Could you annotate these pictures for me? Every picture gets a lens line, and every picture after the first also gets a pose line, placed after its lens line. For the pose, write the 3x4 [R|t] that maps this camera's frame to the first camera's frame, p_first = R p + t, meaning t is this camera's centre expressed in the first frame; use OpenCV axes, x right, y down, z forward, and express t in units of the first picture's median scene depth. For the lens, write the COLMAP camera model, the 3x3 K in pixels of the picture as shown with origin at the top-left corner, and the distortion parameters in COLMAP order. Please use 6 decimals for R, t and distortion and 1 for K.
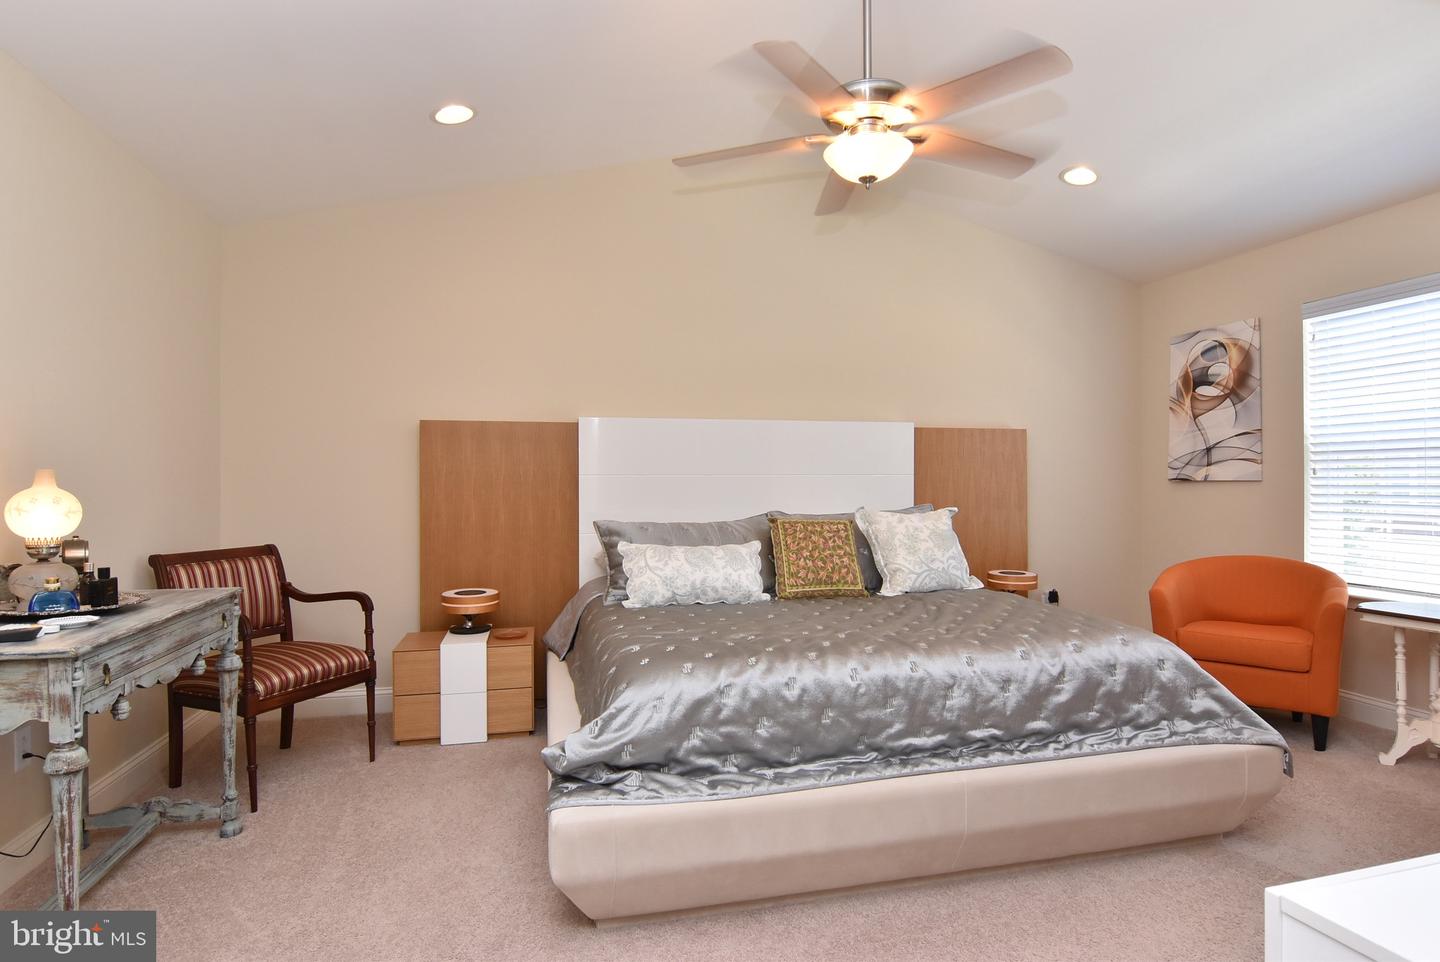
lens RADIAL K [[761.2, 0, 718.5], [0, 761.2, 481.3], [0, 0, 1]] dist [-0.001499, -0.013284]
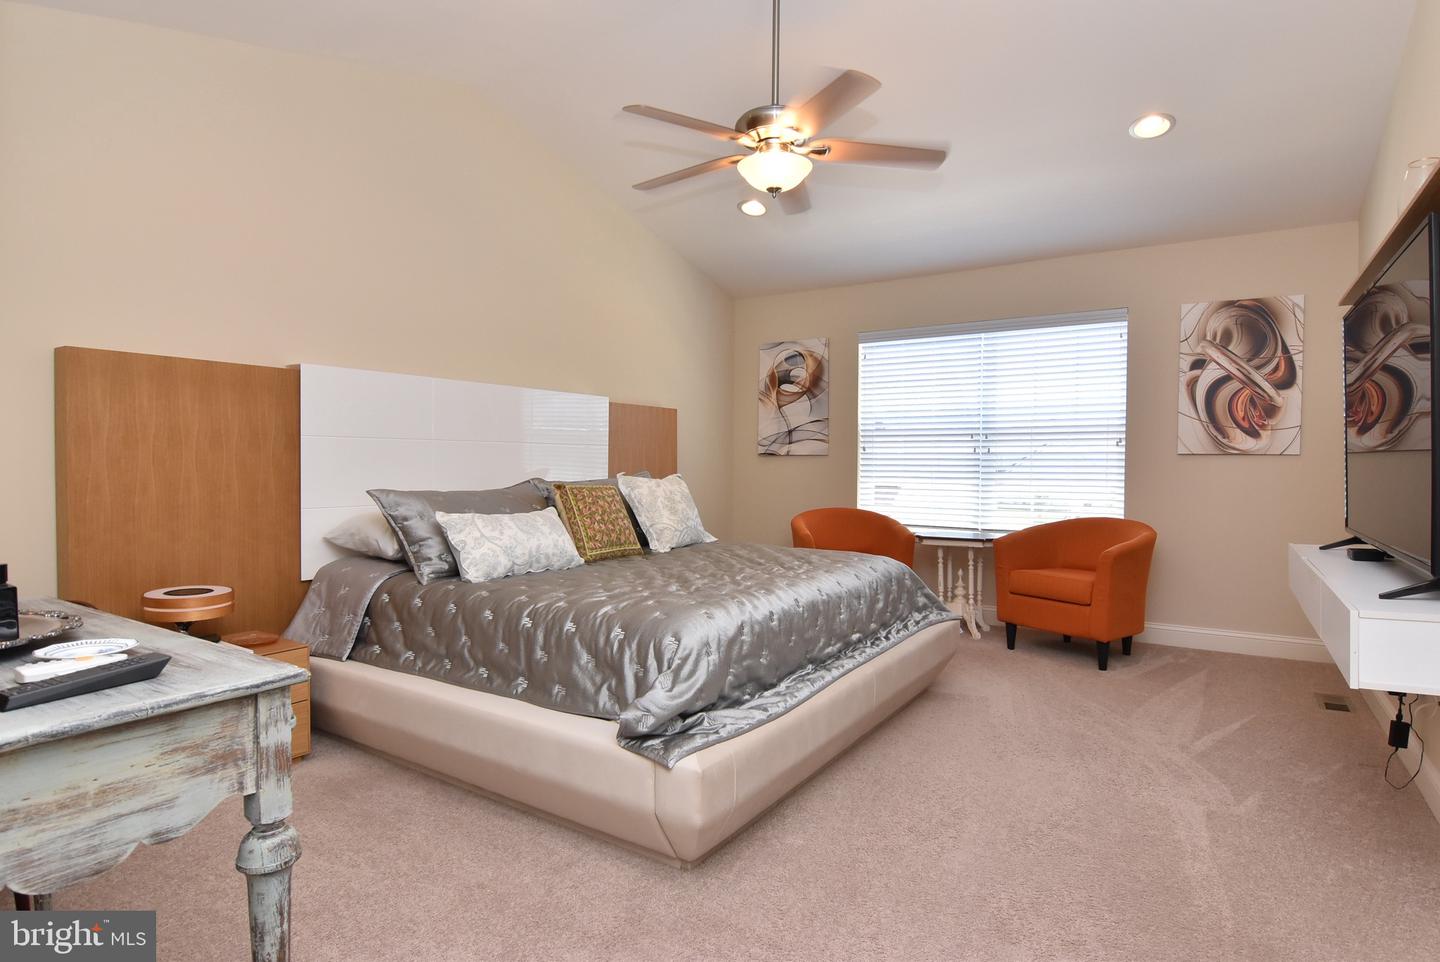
lens RADIAL K [[761.2, 0, 727.3], [0, 761.2, 476.9], [0, 0, 1]] dist [-0.001499, -0.013284]
pose [[0.724998, -0.005863, 0.688727, -0.422477], [-0.008046, 0.999823, 0.016981, 0.018605], [-0.688704, -0.017853, 0.724822, 0.115988]]
